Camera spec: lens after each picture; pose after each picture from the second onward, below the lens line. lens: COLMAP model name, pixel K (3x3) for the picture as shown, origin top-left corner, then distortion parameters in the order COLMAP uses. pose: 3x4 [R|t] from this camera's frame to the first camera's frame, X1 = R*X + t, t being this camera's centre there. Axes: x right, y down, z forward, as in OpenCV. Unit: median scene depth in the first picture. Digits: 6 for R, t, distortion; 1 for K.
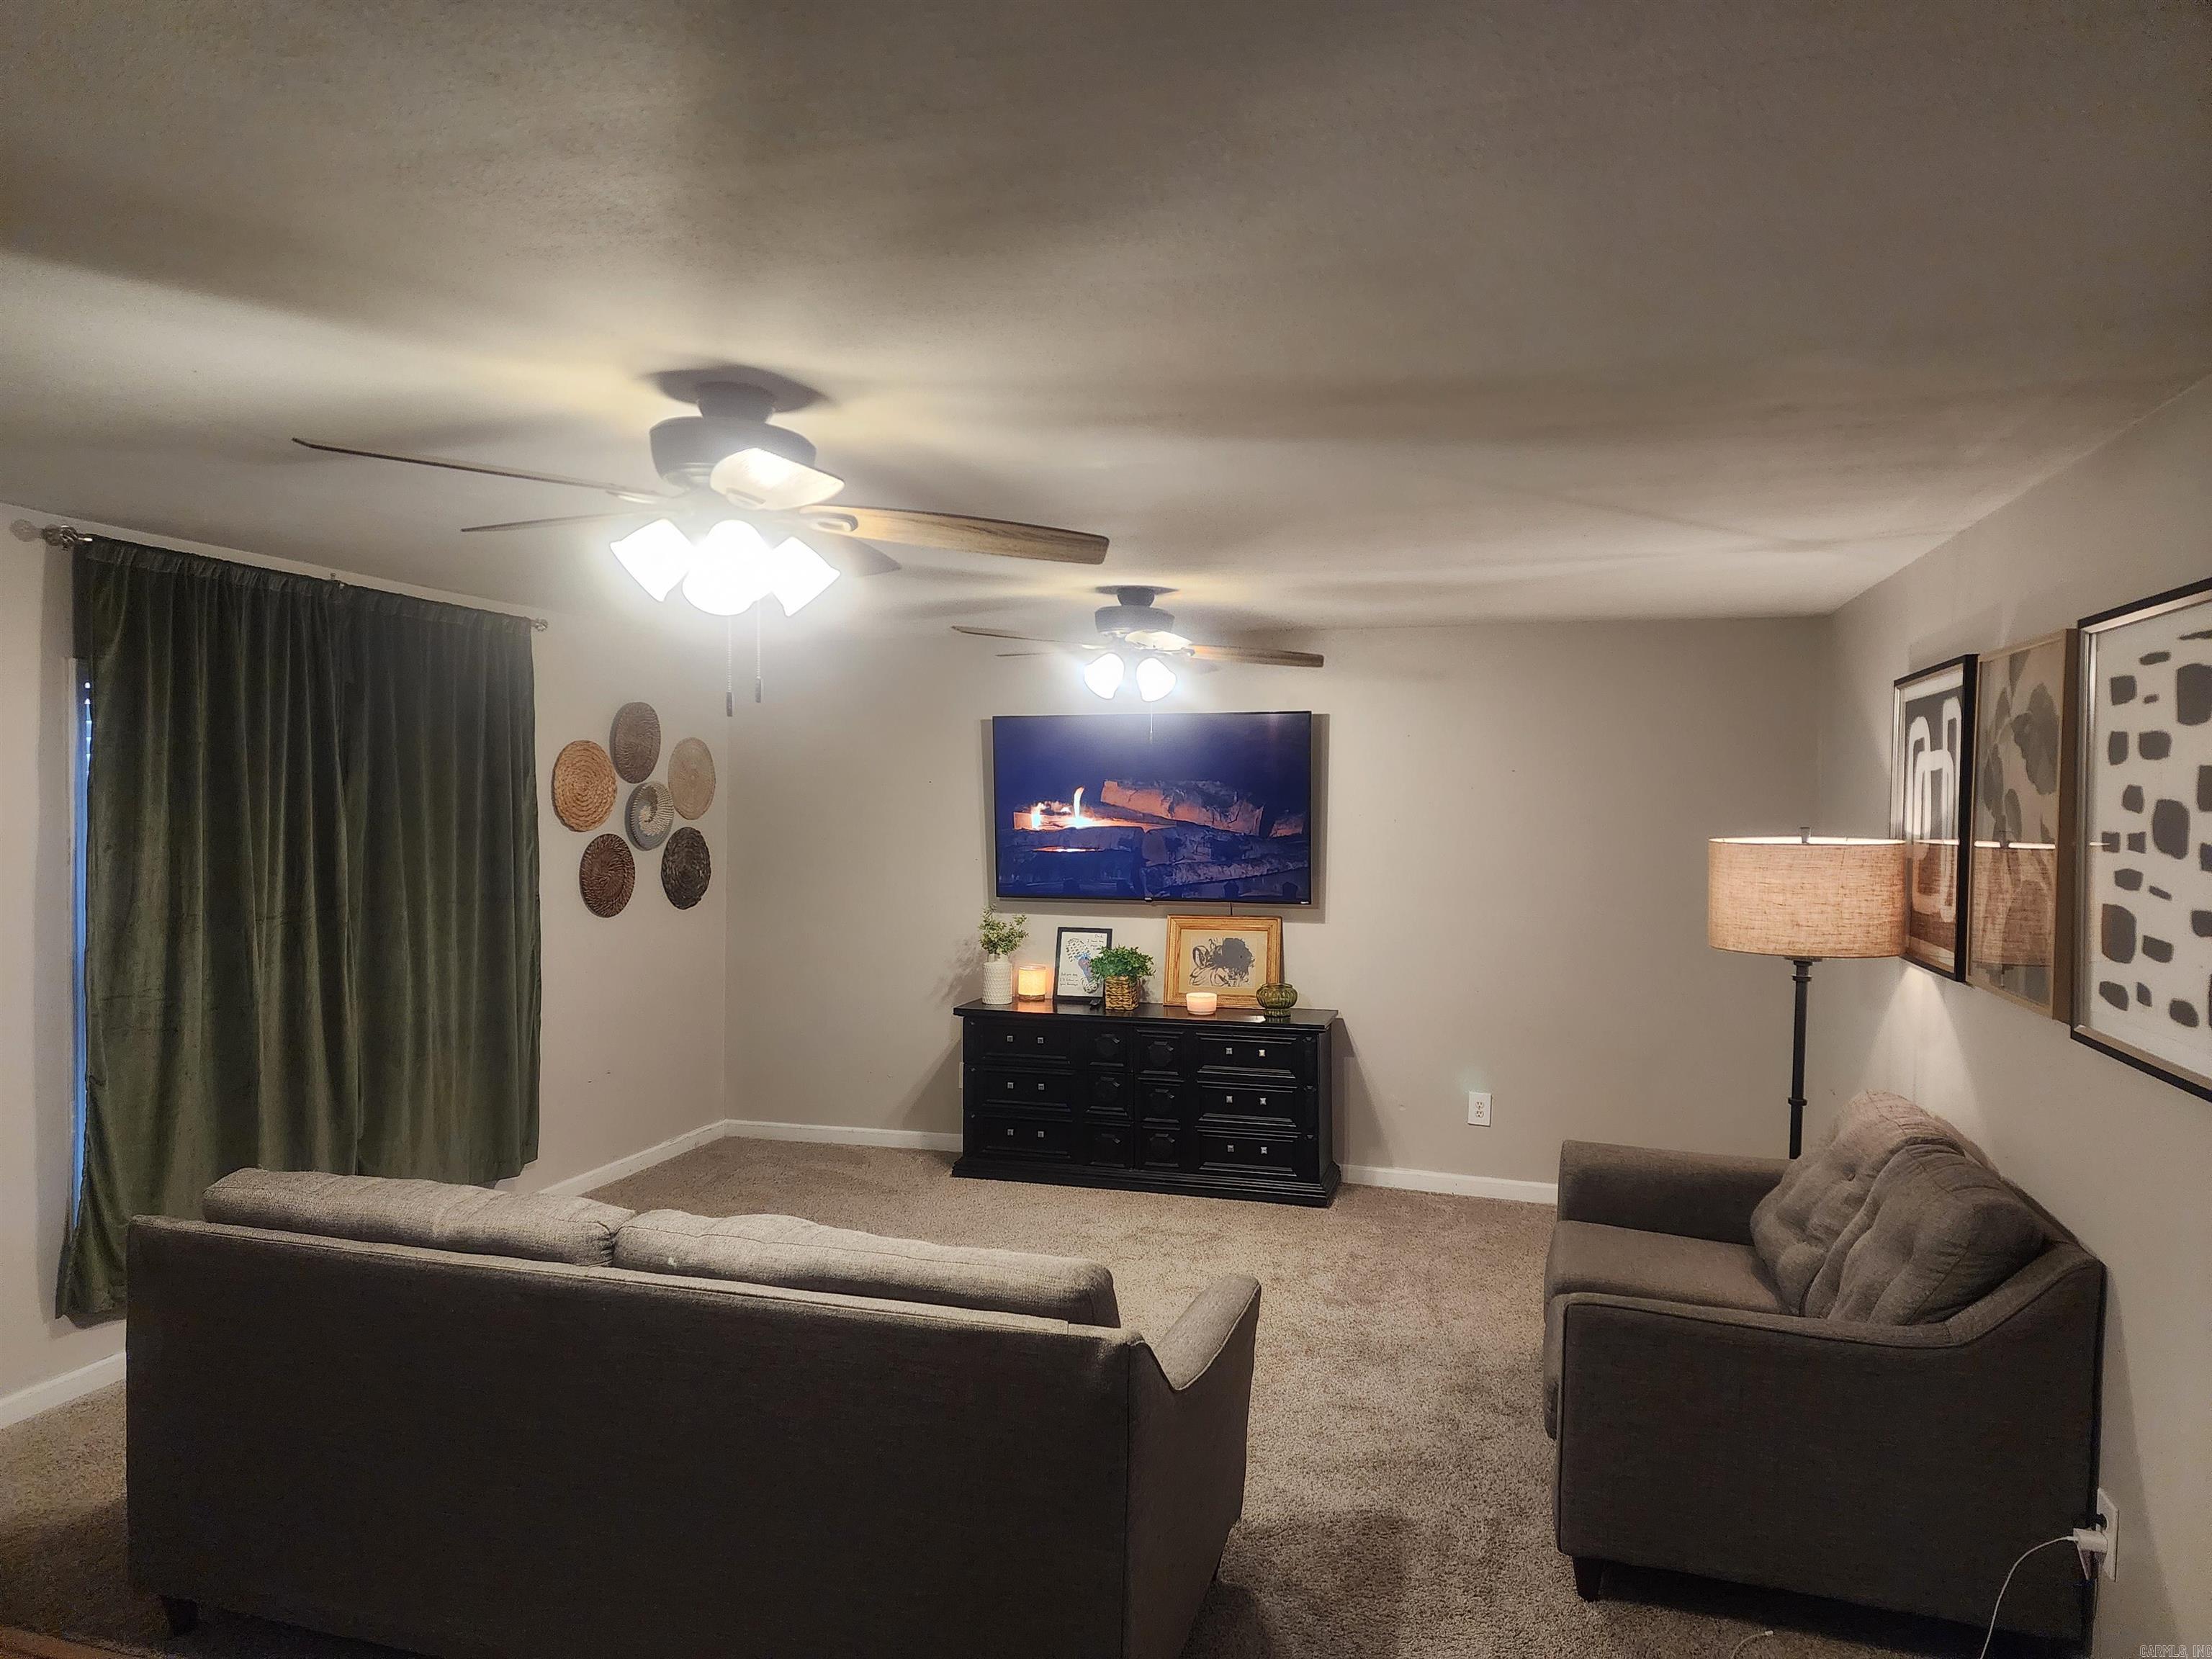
lens RADIAL K [[1443.4, 0, 1118.3], [0, 1443.4, 828.4], [0, 0, 1]] dist [0.111326, -0.119731]
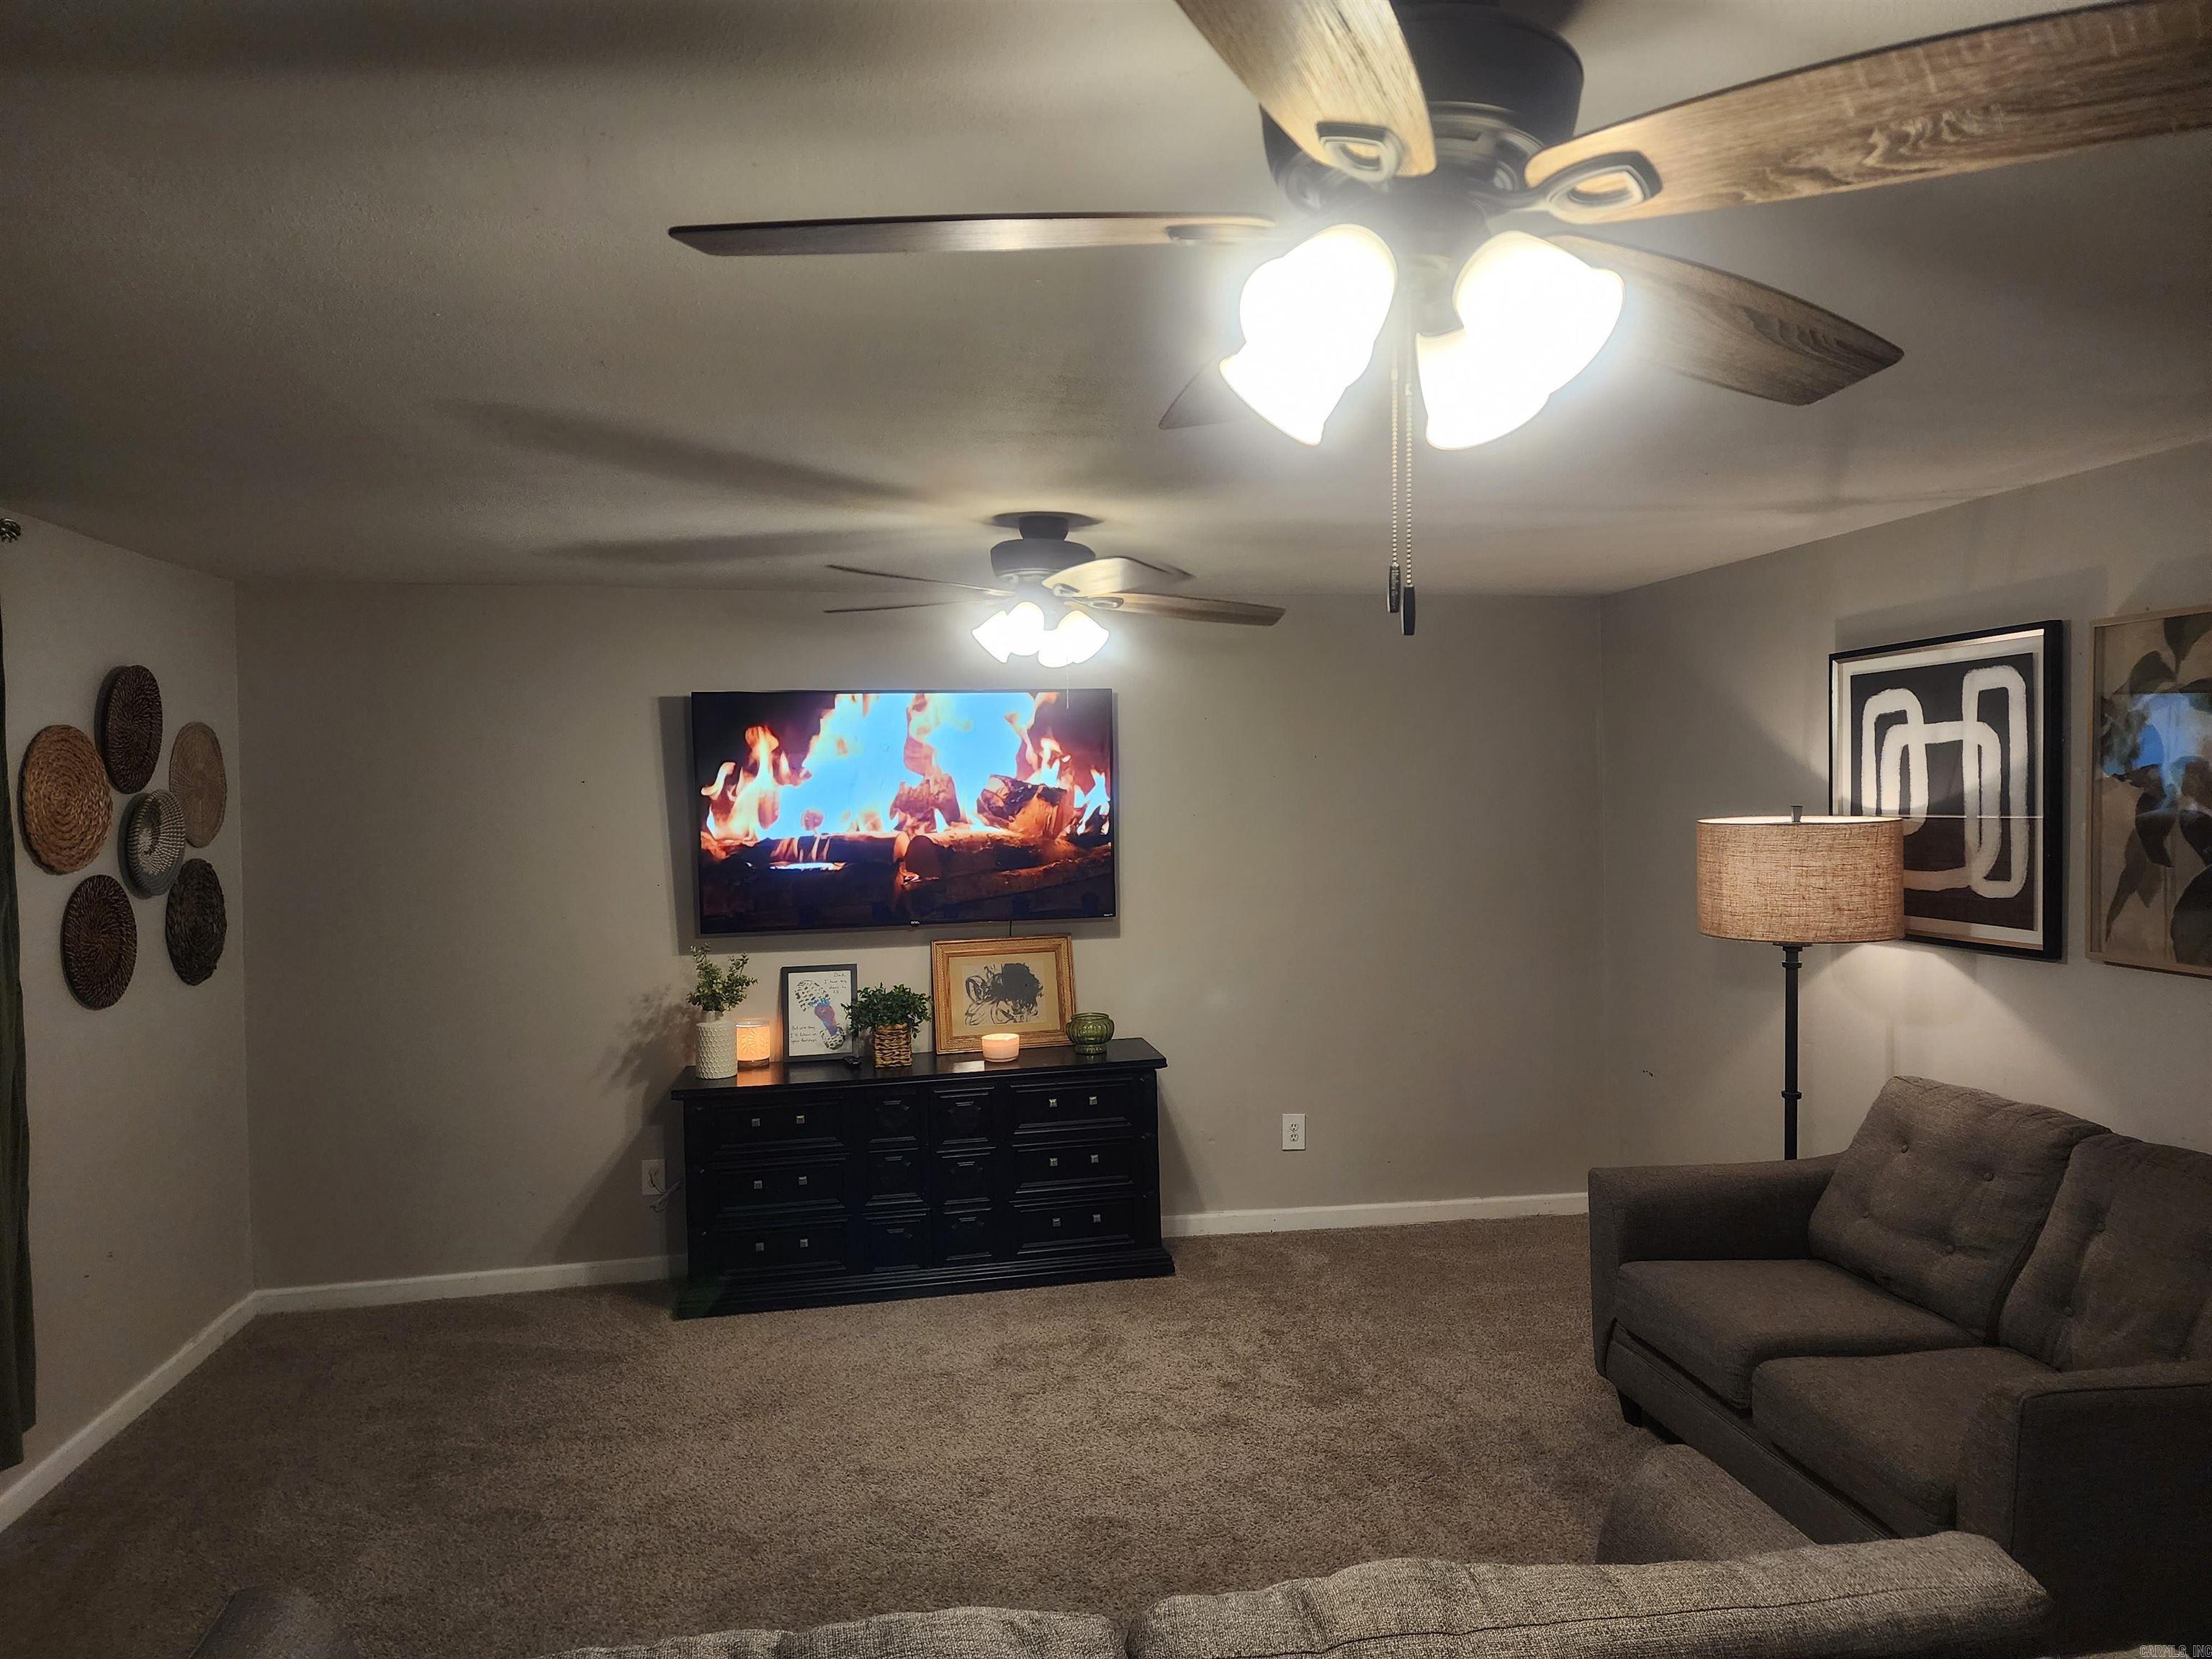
lens RADIAL K [[1443.4, 0, 1118.3], [0, 1443.4, 828.4], [0, 0, 1]] dist [0.111326, -0.119731]
pose [[0.894830, -0.034792, 0.445049, -0.236875], [0.034881, 0.999360, 0.007993, -0.006039], [-0.445042, 0.008371, 0.895471, 0.237388]]
